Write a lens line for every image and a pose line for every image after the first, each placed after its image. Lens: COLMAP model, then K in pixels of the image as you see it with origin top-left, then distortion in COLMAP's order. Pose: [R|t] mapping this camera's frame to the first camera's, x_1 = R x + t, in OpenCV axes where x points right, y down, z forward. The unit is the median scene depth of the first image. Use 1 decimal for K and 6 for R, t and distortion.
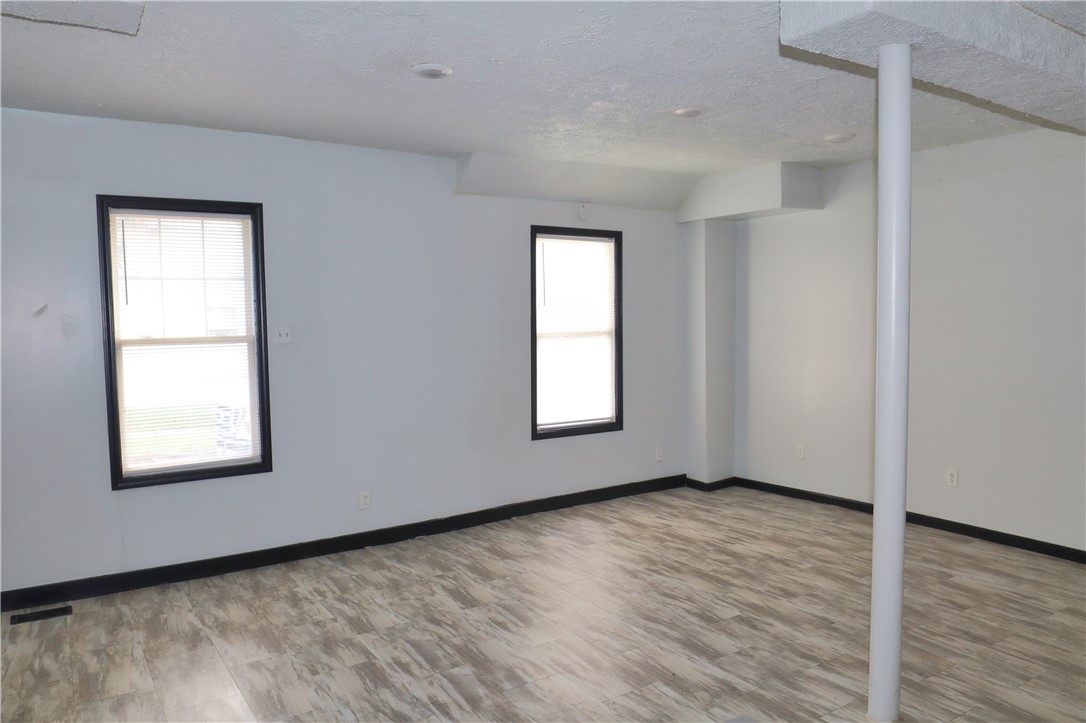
lens RADIAL K [[770.9, 0, 543.0], [0, 770.9, 361.5], [0, 0, 1]] dist [-0.040898, 0.006496]
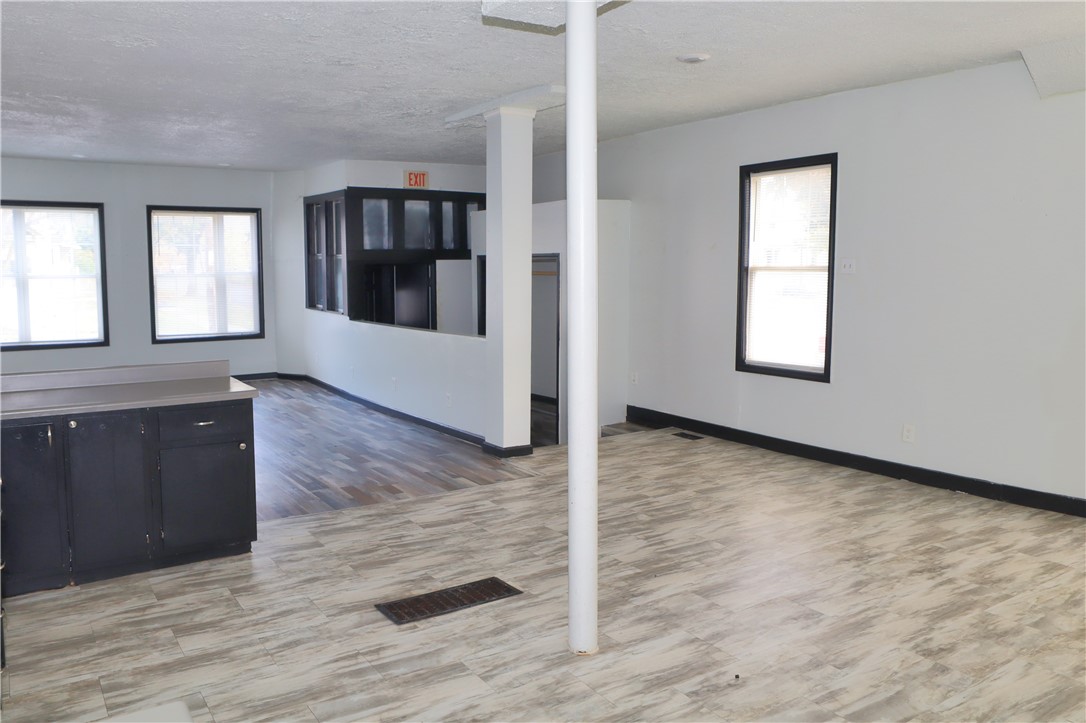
lens RADIAL K [[829.7, 0, 505.0], [0, 829.7, 323.1], [0, 0, 1]] dist [-0.059487, 0.036065]
pose [[-0.027833, 0.086037, -0.995903, 0.970019], [-0.048712, 0.994989, 0.087319, -0.035046], [0.998425, 0.050942, -0.023503, 0.576331]]
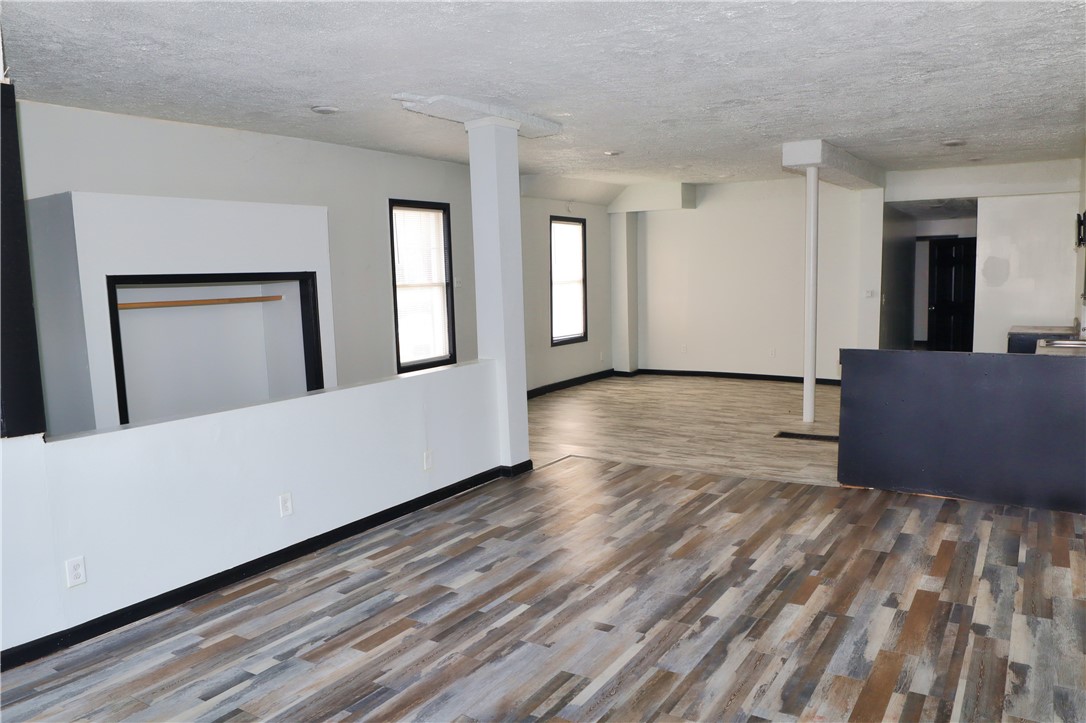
lens RADIAL K [[770.9, 0, 543.0], [0, 770.9, 361.5], [0, 0, 1]] dist [-0.040898, 0.006496]
pose [[0.920538, -0.050340, 0.387395, -0.904901], [0.030631, 0.997911, 0.056885, 0.053095], [-0.389449, -0.040499, 0.920157, -0.688182]]
